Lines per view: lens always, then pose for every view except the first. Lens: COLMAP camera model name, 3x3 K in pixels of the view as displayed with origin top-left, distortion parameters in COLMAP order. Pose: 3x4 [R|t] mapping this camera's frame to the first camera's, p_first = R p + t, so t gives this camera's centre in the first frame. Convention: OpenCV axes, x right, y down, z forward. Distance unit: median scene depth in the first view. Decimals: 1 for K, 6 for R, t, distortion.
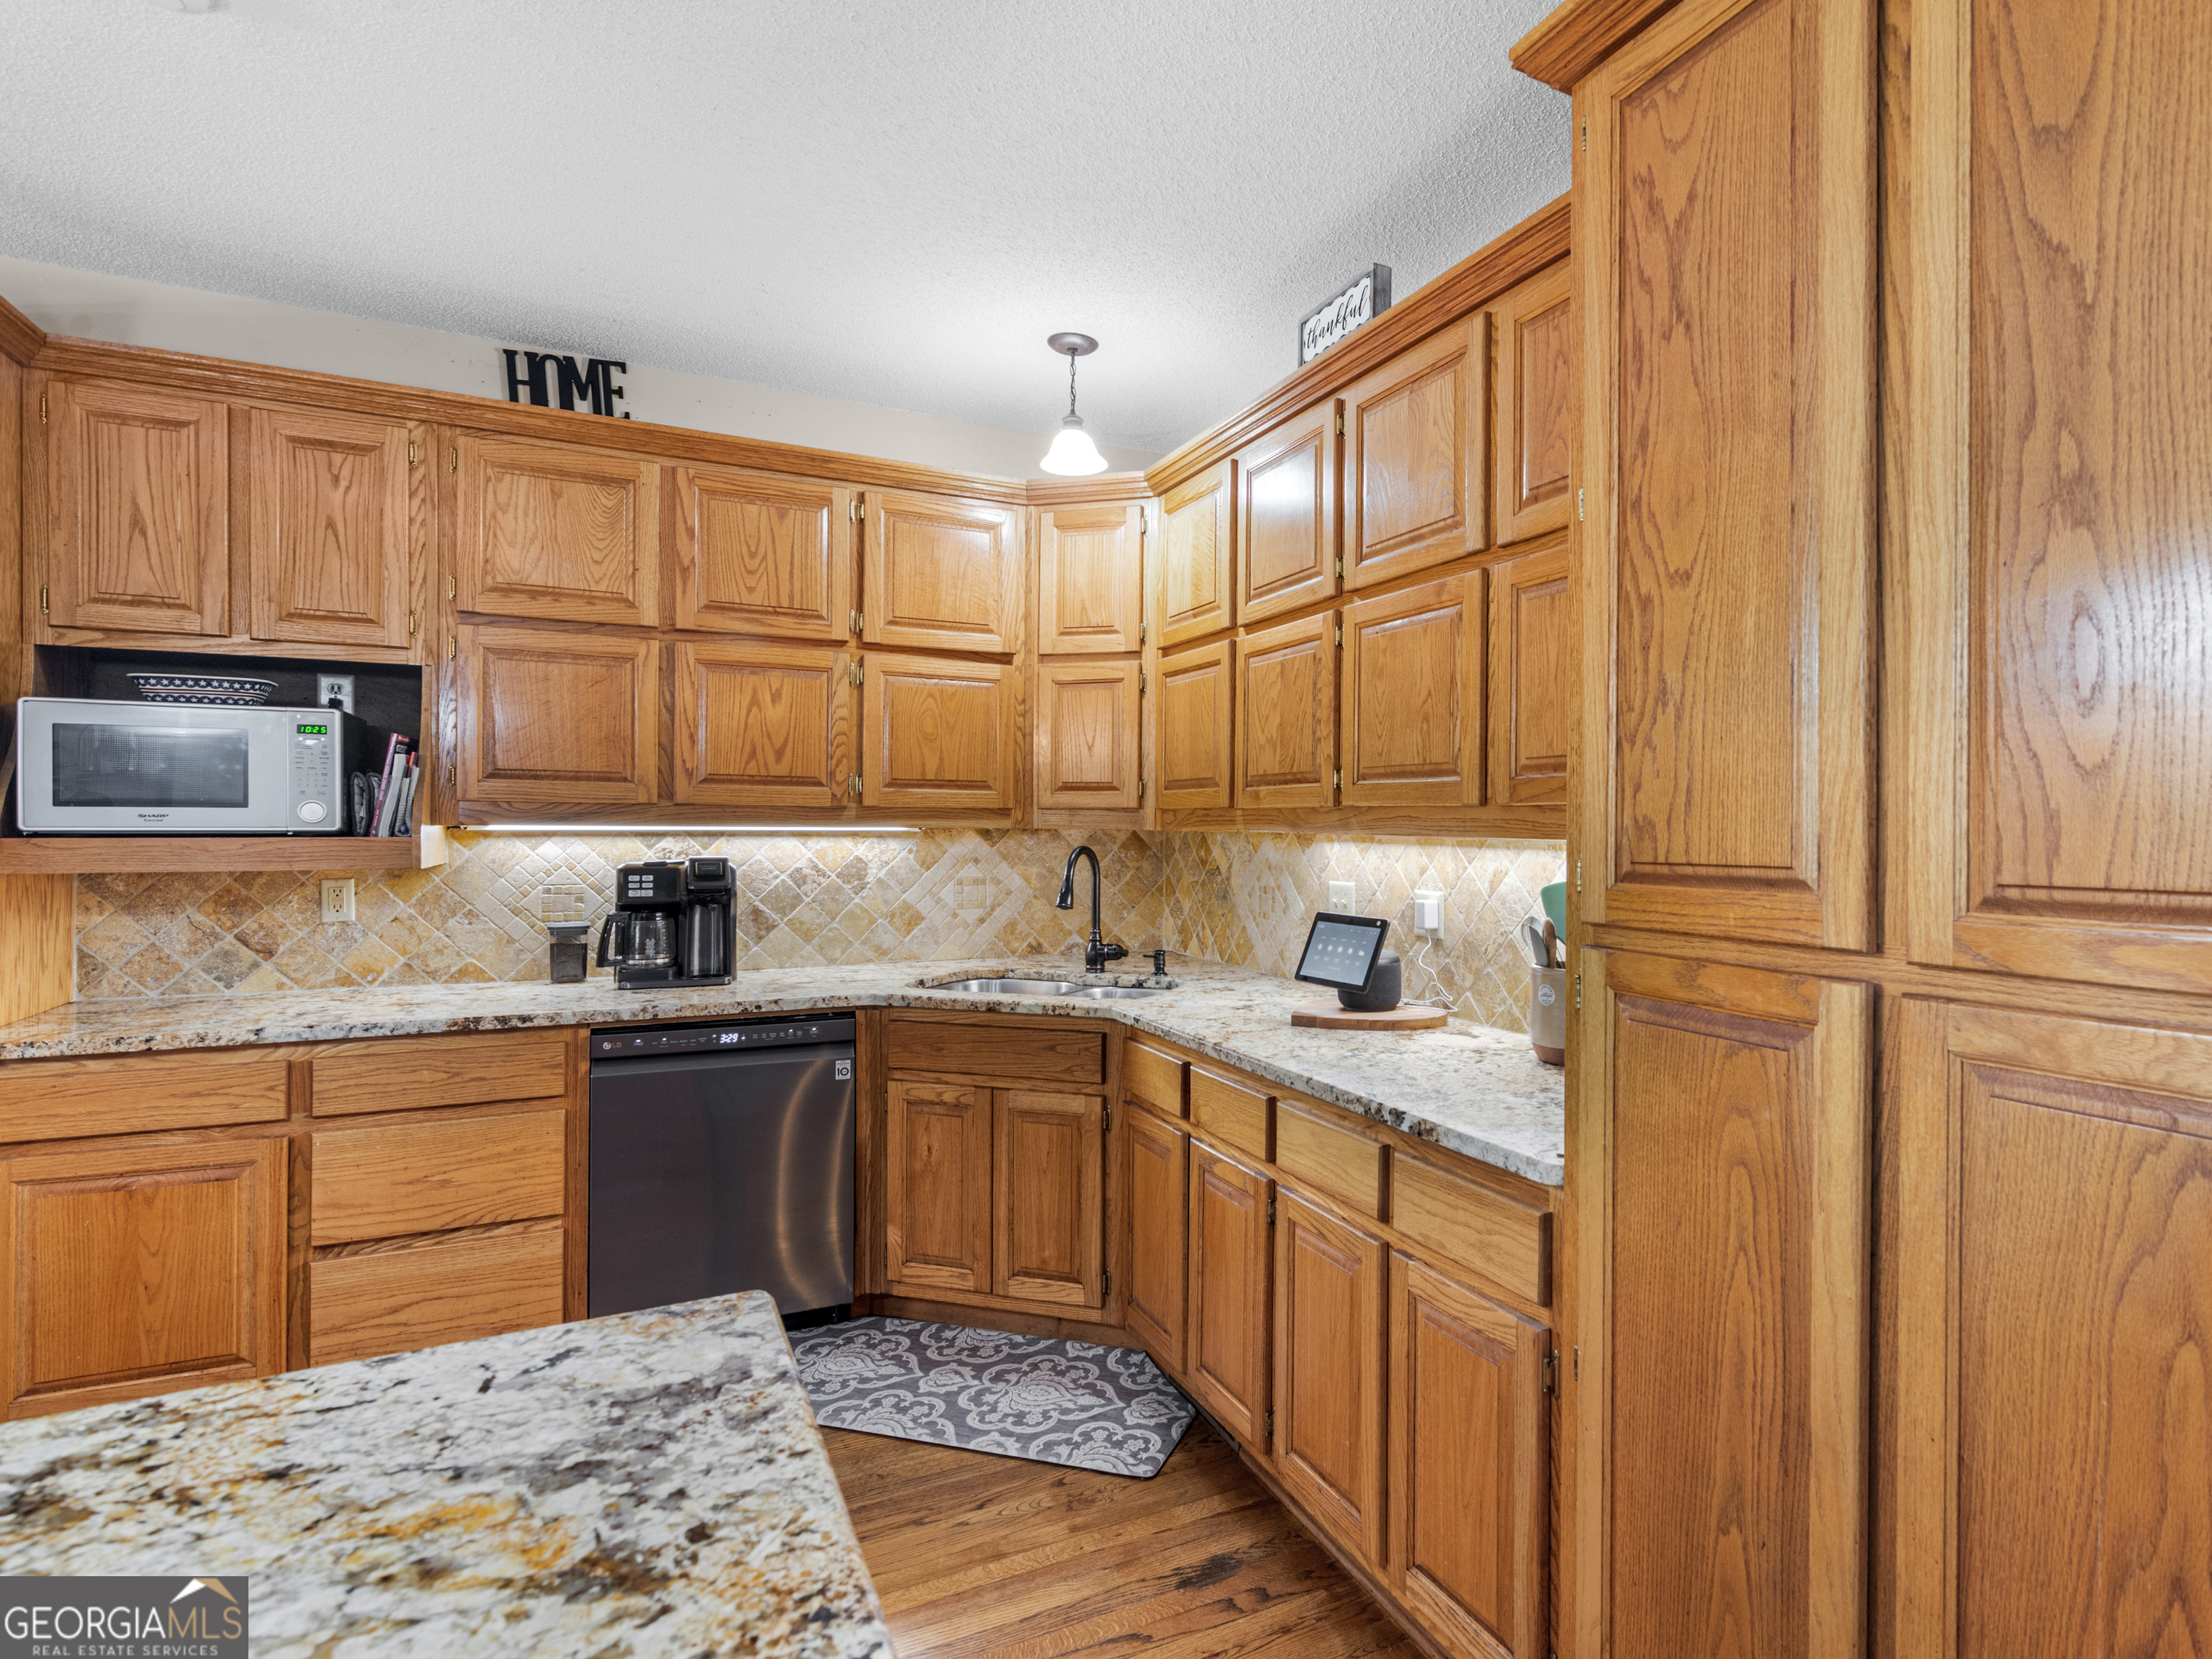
lens RADIAL K [[1058.5, 0, 1214.0], [0, 1058.5, 825.4], [0, 0, 1]] dist [-0.002516, 0.000038]
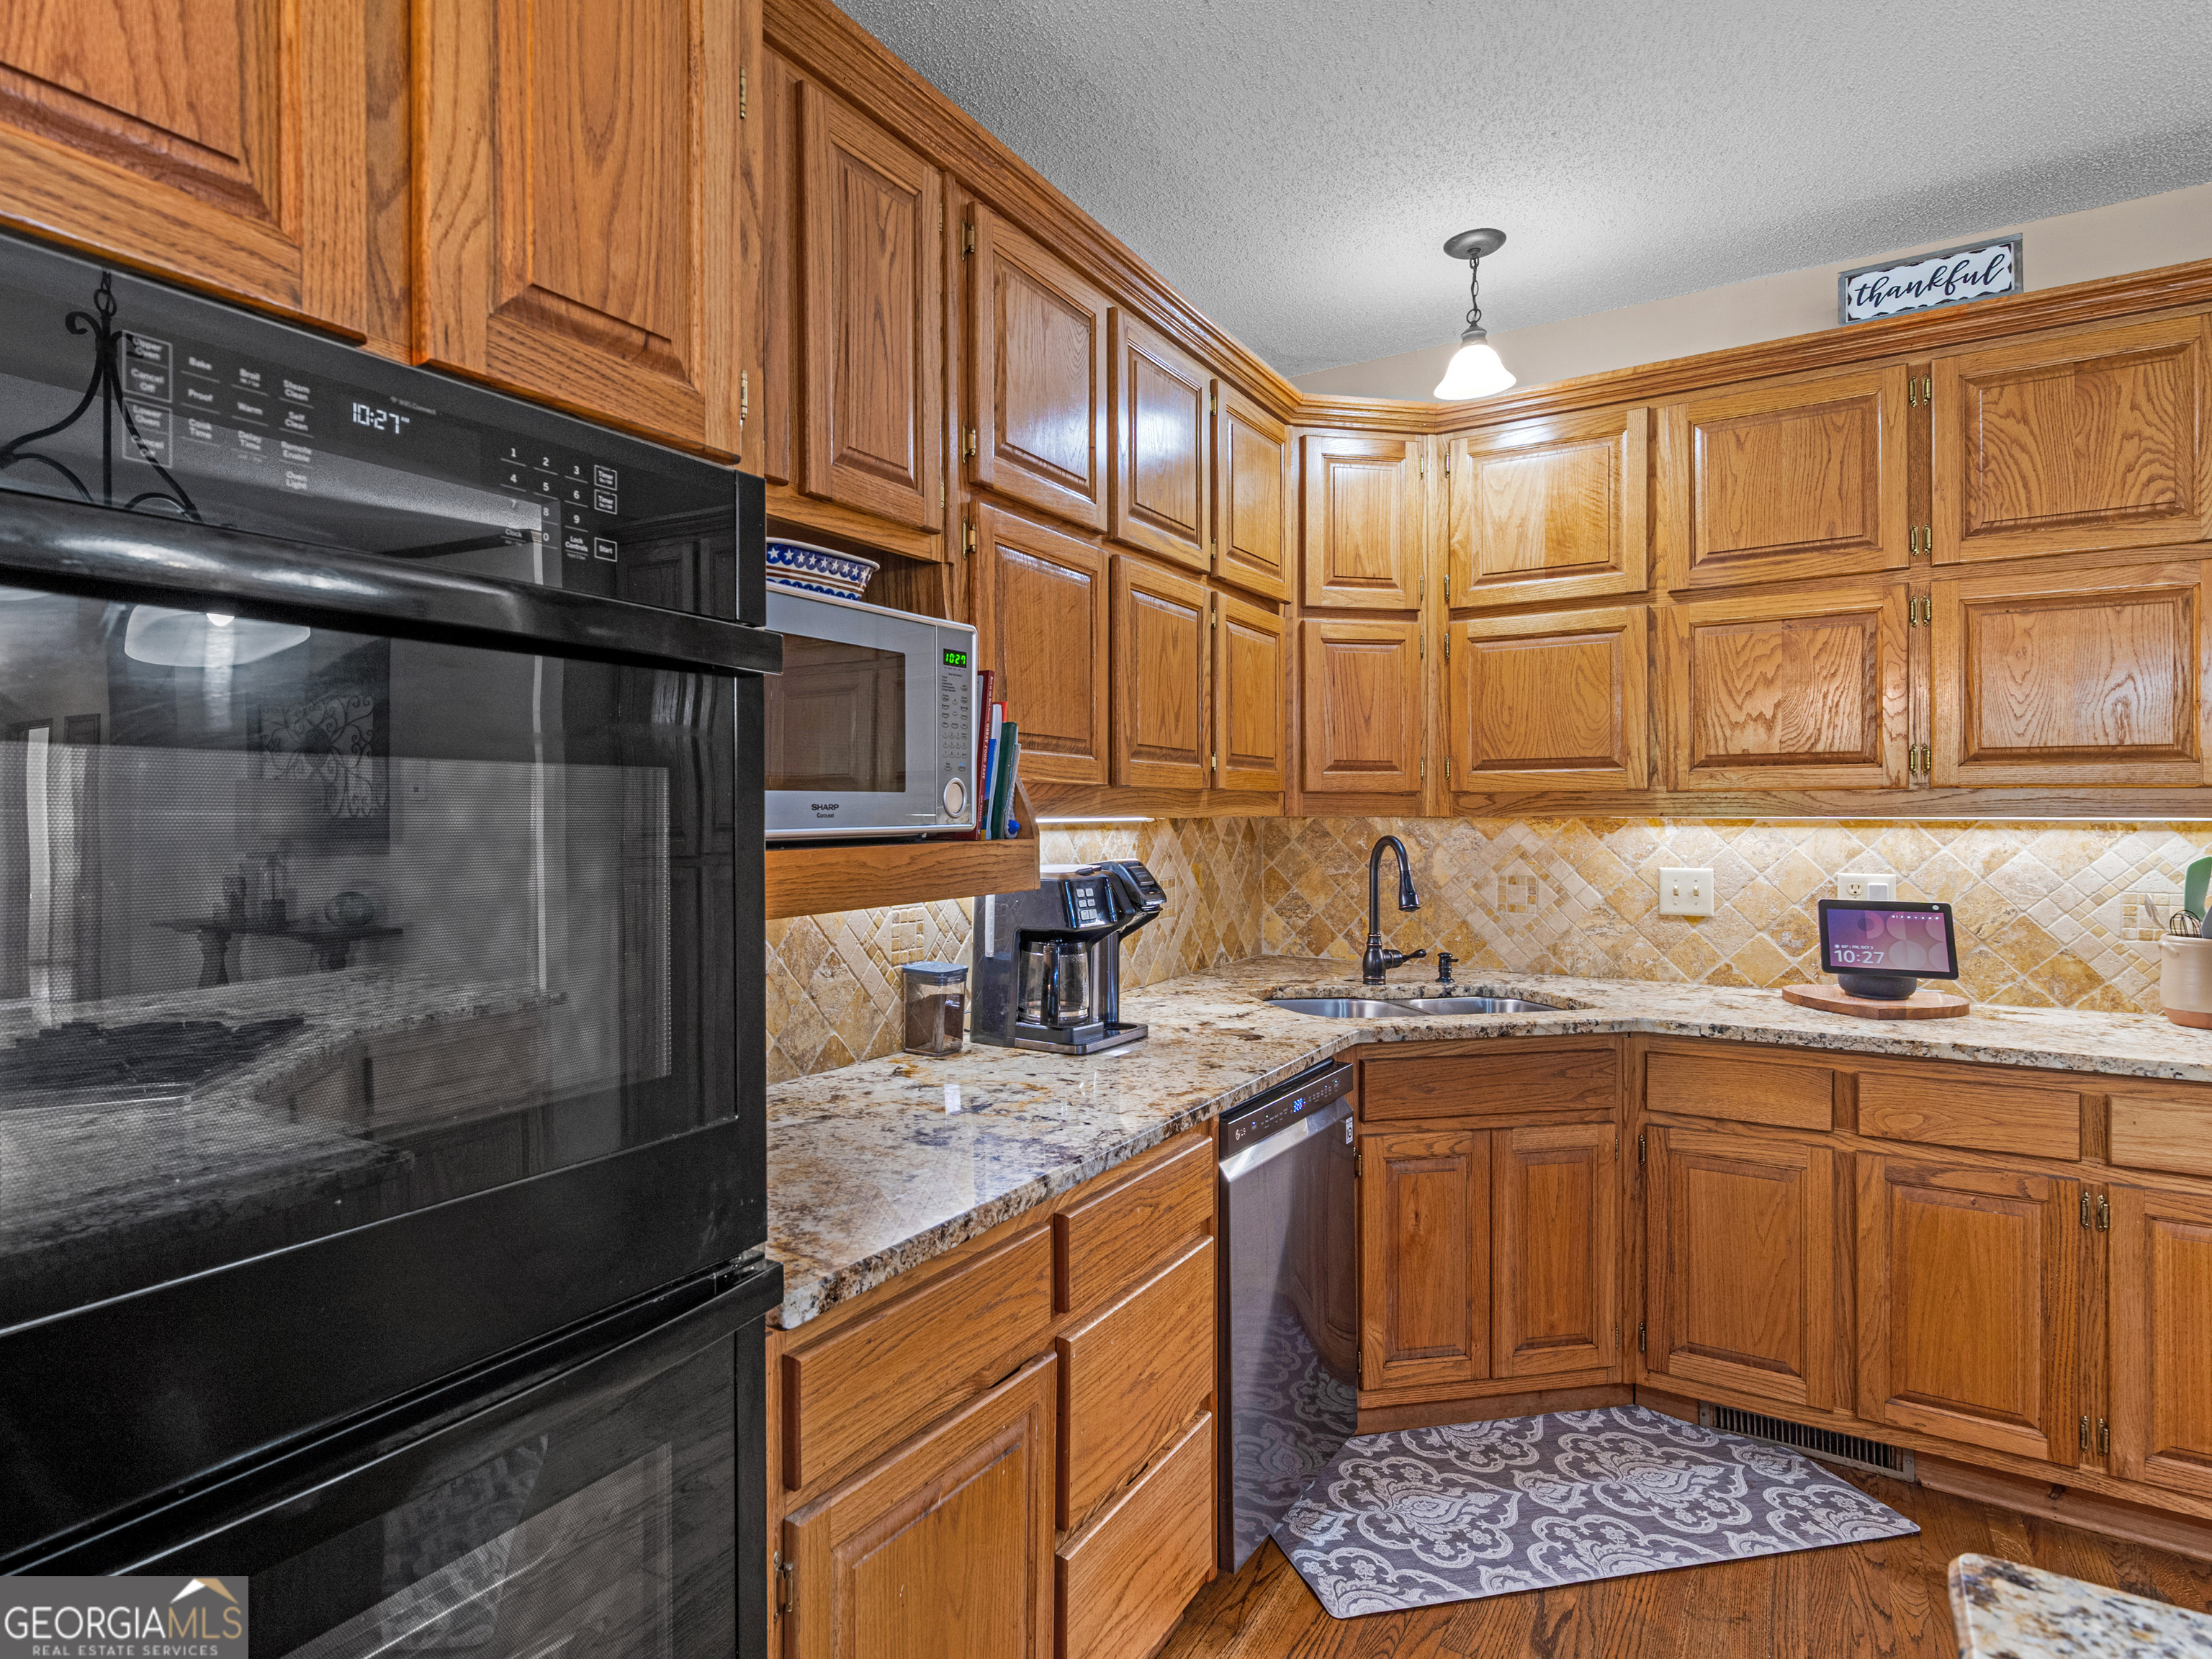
lens RADIAL K [[1137.1, 0, 1155.2], [0, 1137.1, 814.6], [0, 0, 1]] dist [0.000534, 0.000110]
pose [[0.907023, -0.010473, 0.420950, -0.830924], [0.008921, 0.999944, 0.005657, -0.005329], [-0.420986, -0.001376, 0.907066, 0.309254]]
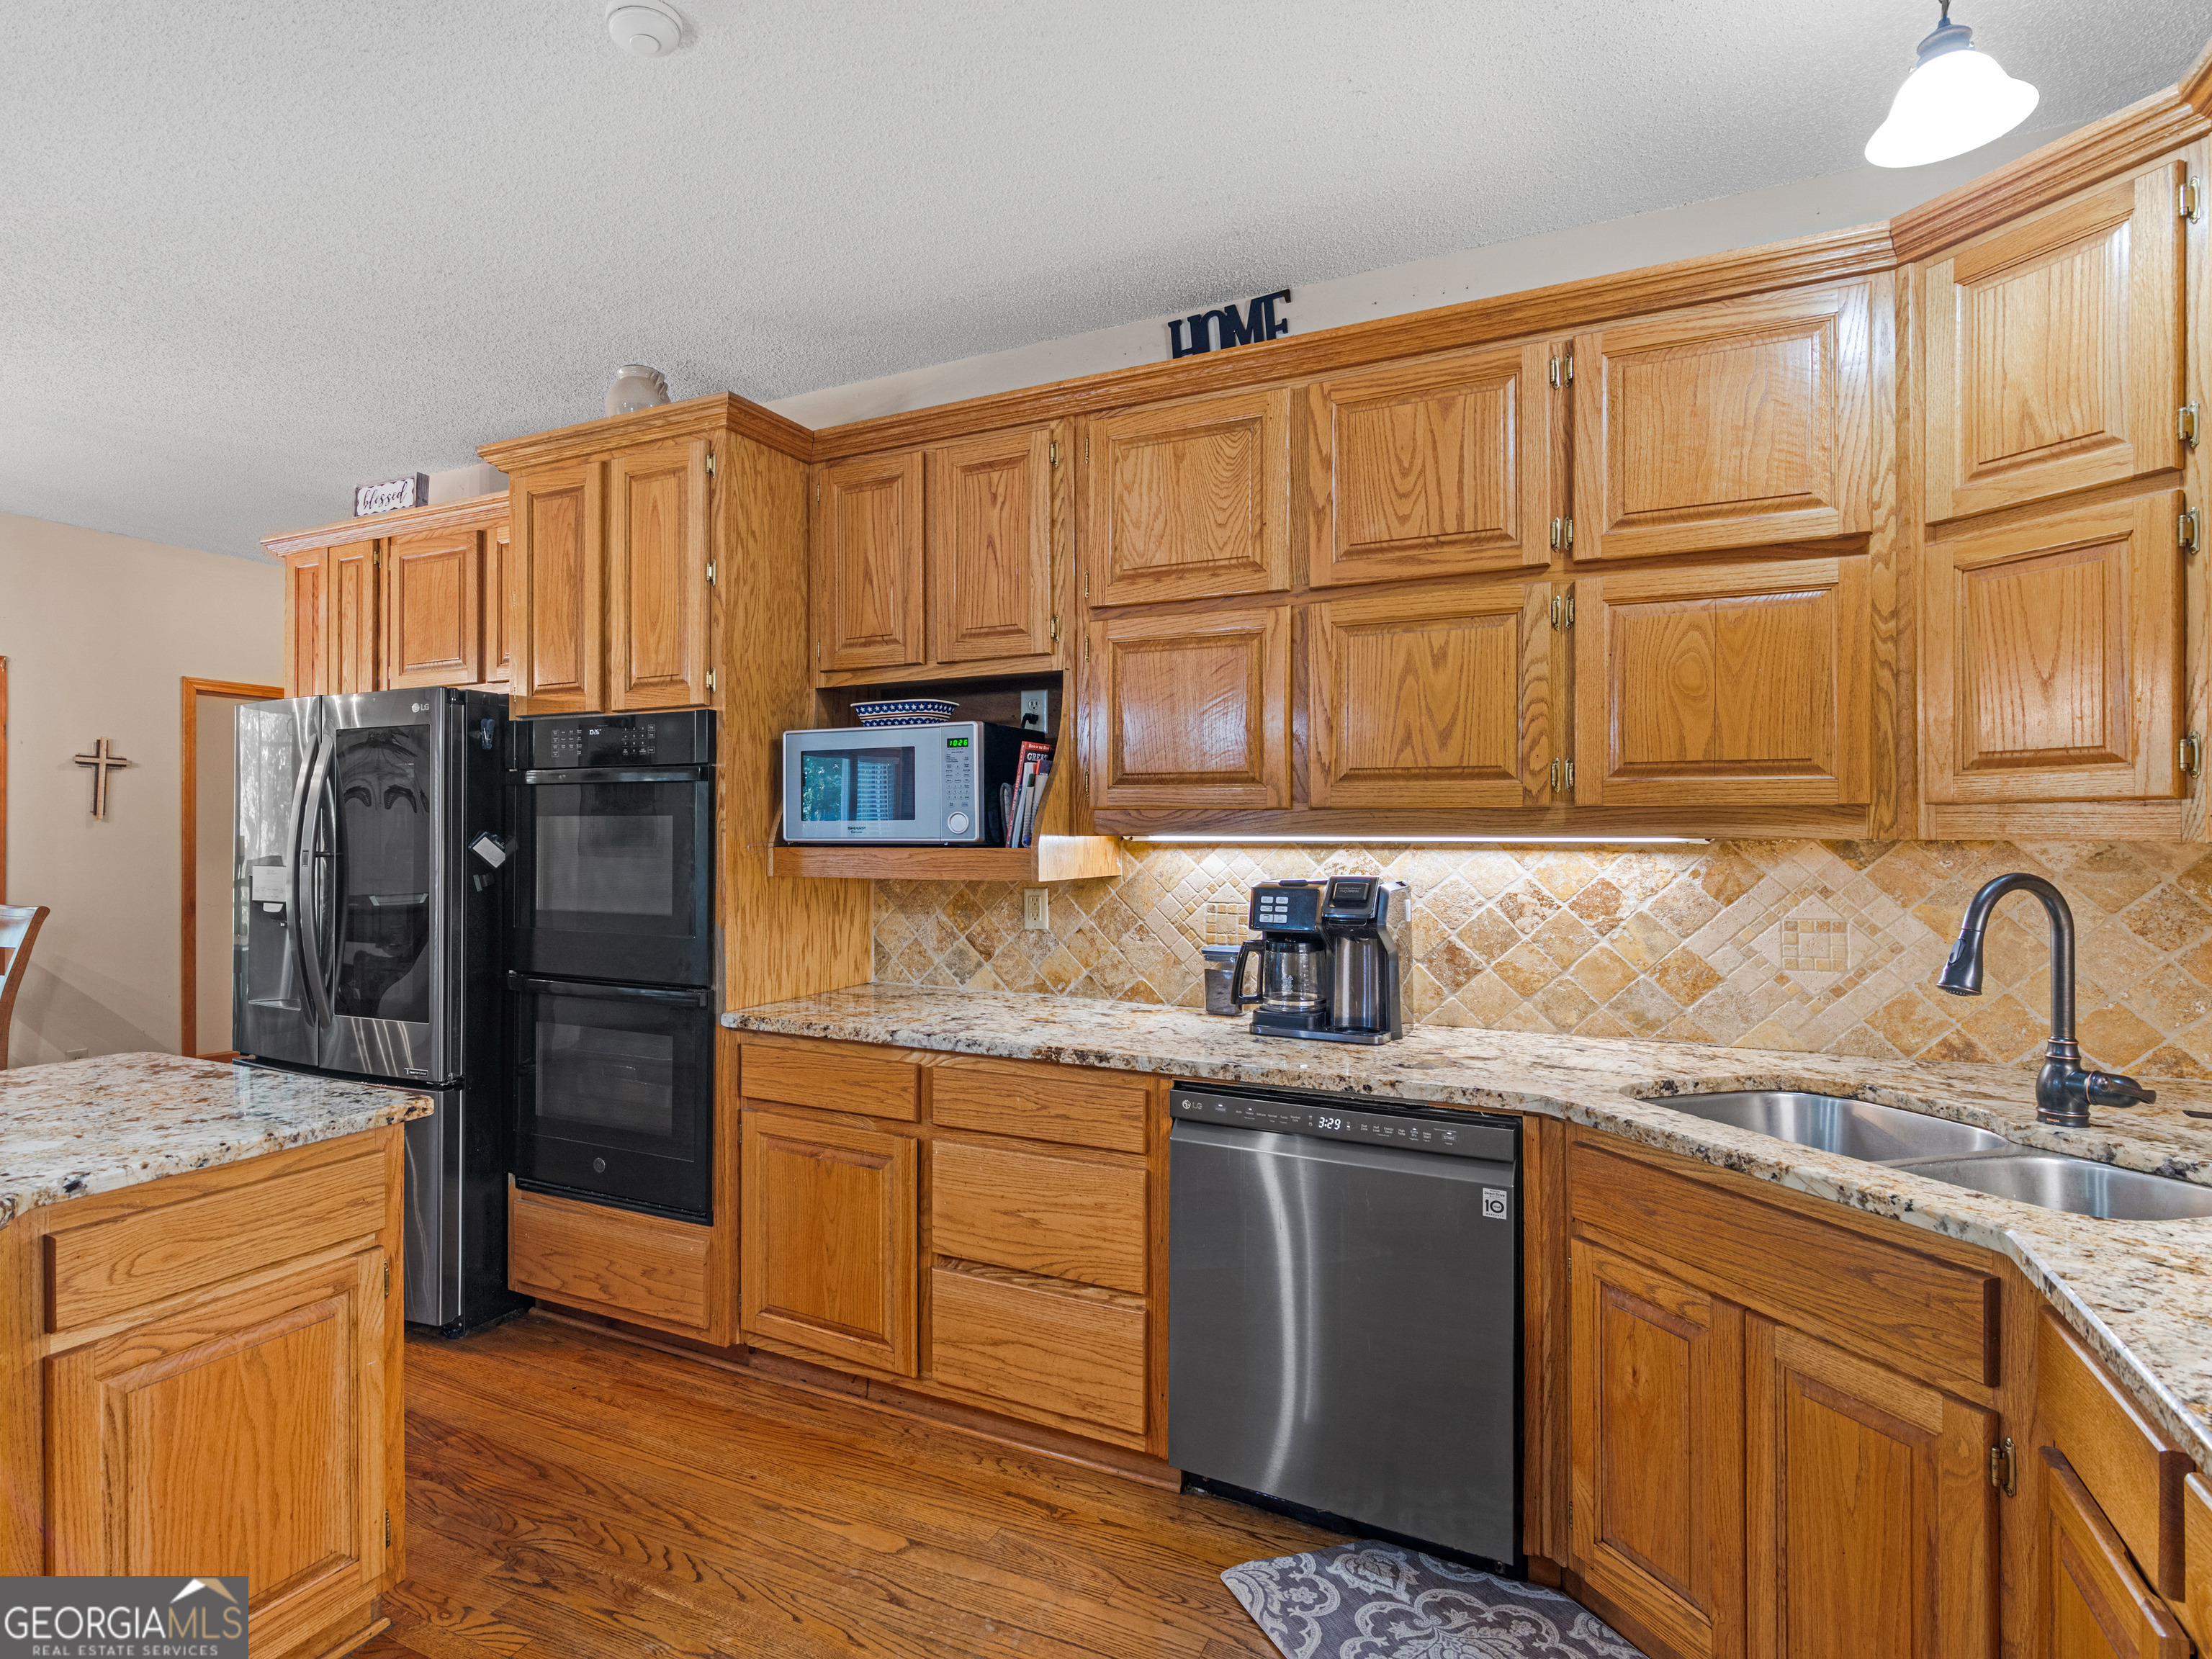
lens RADIAL K [[1102.8, 0, 1040.0], [0, 1102.8, 825.8], [0, 0, 1]] dist [0.000041, -0.000561]
pose [[0.563685, -0.010068, -0.825928, 0.062012], [0.002445, 0.999942, -0.010521, 0.001075], [0.825986, 0.003912, 0.563677, 0.377483]]
